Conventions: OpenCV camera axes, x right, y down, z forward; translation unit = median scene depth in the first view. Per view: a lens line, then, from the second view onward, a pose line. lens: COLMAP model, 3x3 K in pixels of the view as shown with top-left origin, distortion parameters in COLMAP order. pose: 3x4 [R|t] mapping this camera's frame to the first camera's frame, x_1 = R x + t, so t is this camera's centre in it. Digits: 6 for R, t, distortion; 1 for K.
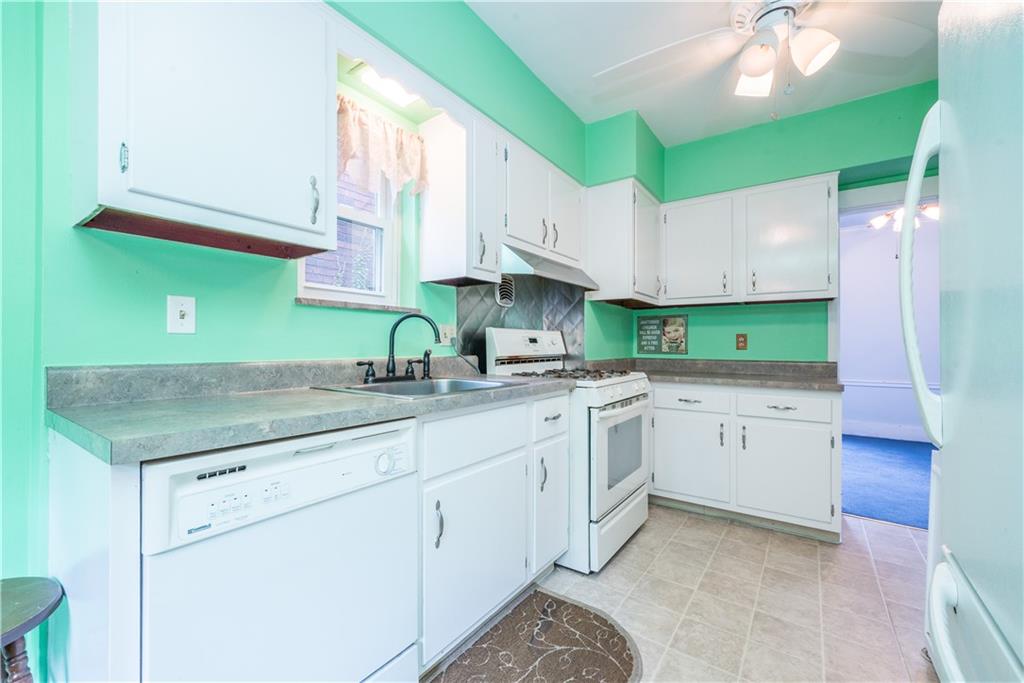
lens RADIAL K [[418.0, 0, 512.0], [0, 418.0, 342.4], [0, 0, 1]] dist [0.001713, -0.000136]
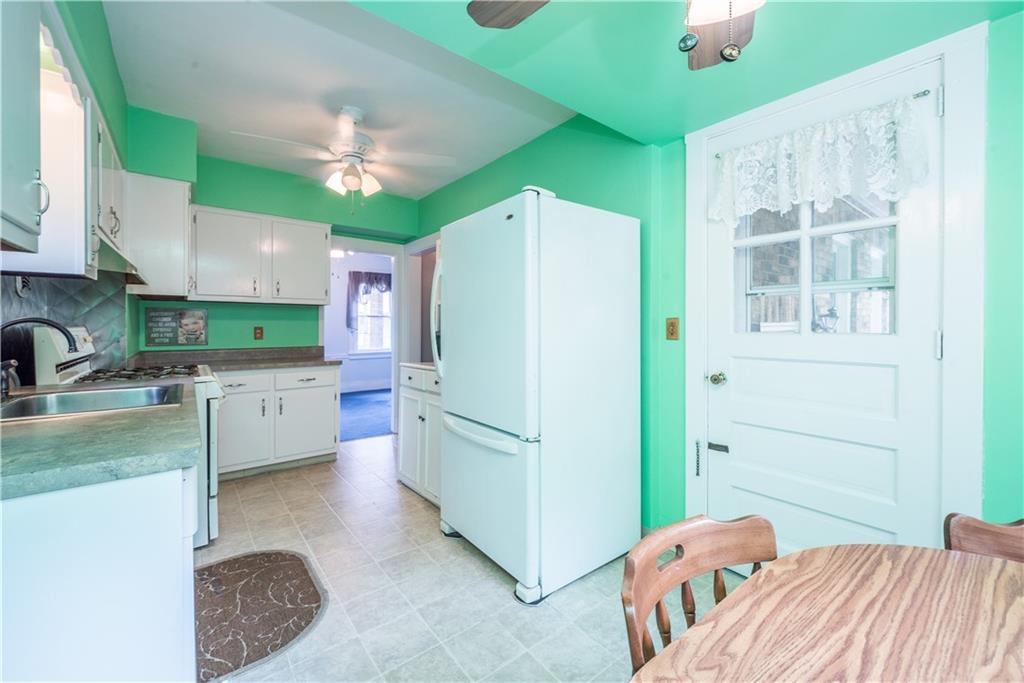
lens RADIAL K [[418.0, 0, 502.6], [0, 418.0, 336.4], [0, 0, 1]] dist [0.001713, -0.000136]
pose [[0.306651, -0.030752, 0.951325, -0.468040], [-0.004065, 0.999427, 0.033617, -0.041384], [-0.951813, -0.014176, 0.306350, -0.081813]]
